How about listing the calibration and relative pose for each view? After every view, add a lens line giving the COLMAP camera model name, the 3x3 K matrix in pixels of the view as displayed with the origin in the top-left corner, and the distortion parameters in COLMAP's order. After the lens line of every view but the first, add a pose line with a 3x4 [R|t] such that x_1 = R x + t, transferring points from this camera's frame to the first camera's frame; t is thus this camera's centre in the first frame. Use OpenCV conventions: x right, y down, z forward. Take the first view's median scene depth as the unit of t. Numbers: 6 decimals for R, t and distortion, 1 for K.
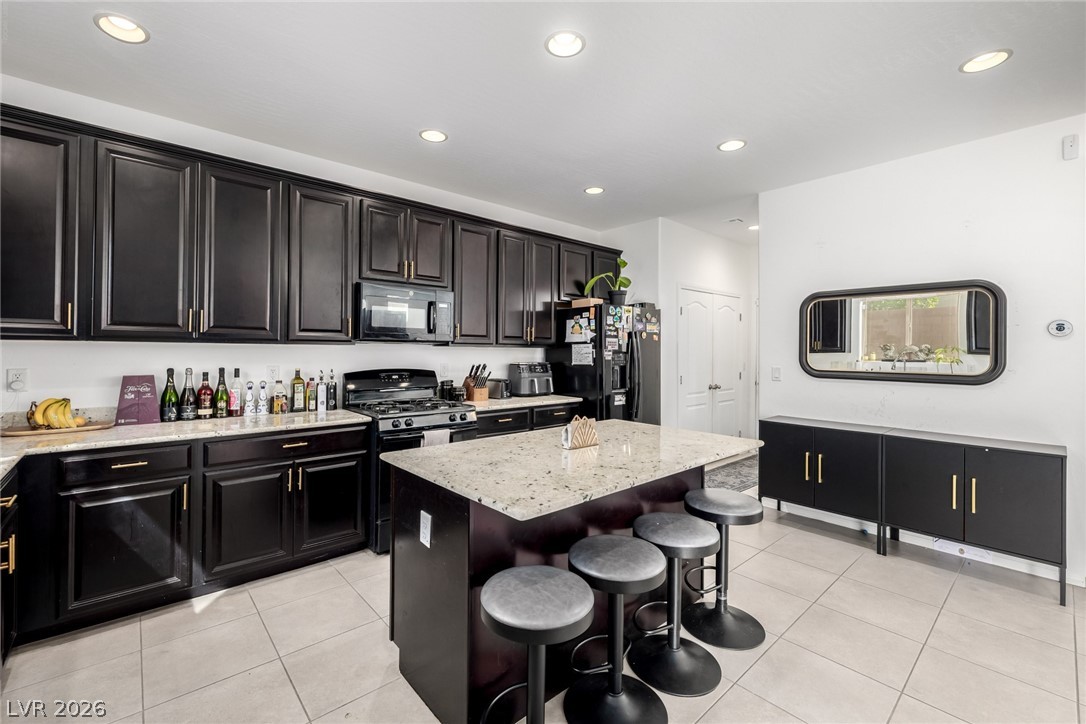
lens RADIAL K [[462.8, 0, 541.3], [0, 462.8, 346.6], [0, 0, 1]] dist [-0.000401, -0.000100]
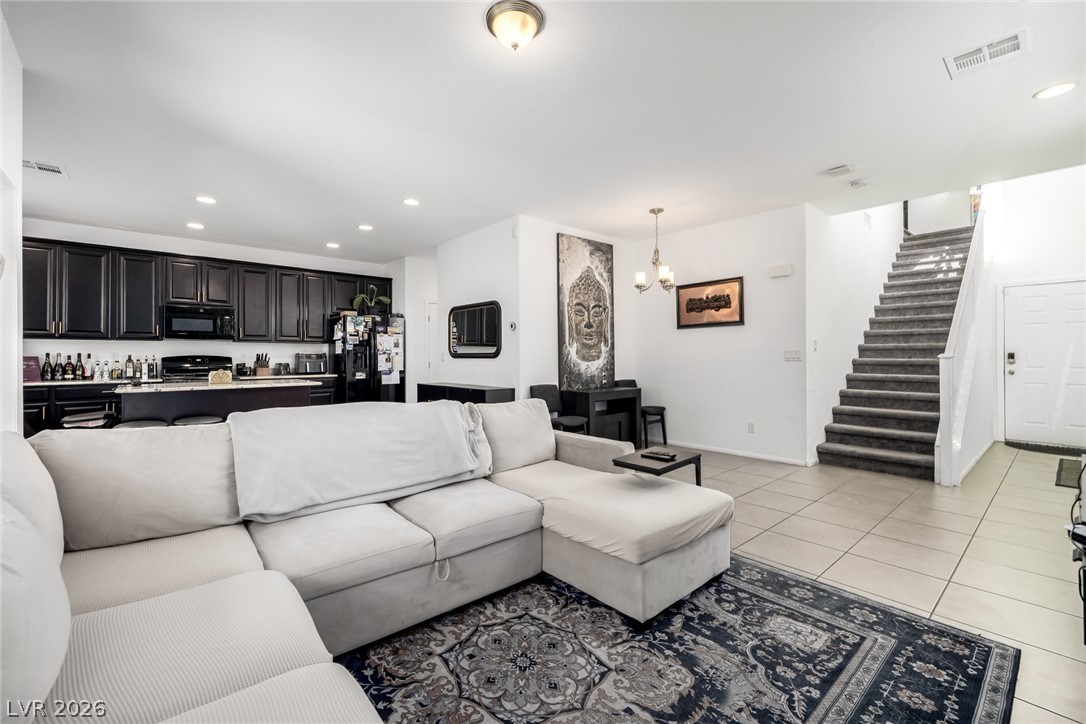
lens RADIAL K [[458.9, 0, 536.7], [0, 458.9, 354.9], [0, 0, 1]] dist [0.001648, 0.000098]
pose [[0.999838, -0.013349, -0.012092, 1.070543], [0.013377, 0.999908, 0.002202, 0.067305], [0.012062, -0.002363, 0.999924, -0.754016]]
